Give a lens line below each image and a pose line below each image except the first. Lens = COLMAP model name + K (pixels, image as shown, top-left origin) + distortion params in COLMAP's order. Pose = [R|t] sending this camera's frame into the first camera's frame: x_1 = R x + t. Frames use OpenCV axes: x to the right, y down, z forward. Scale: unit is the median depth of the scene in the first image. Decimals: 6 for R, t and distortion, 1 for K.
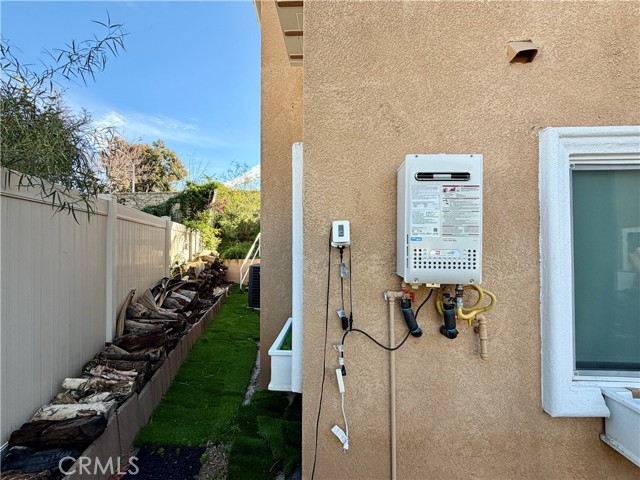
lens RADIAL K [[299.0, 0, 319.5], [0, 299.0, 241.7], [0, 0, 1]] dist [-0.003390, -0.000261]
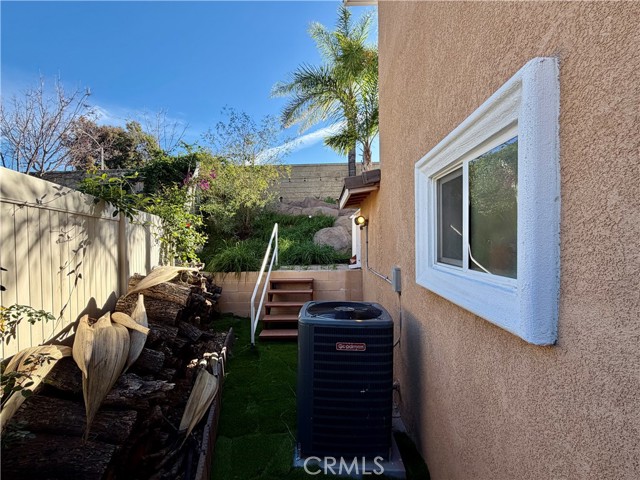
lens RADIAL K [[299.0, 0, 320.3], [0, 299.0, 240.2], [0, 0, 1]] dist [-0.003390, -0.000261]
pose [[0.999146, -0.017158, 0.037583, -0.122957], [0.016659, 0.999769, 0.013560, -0.003058], [-0.037807, -0.012922, 0.999202, 0.380818]]
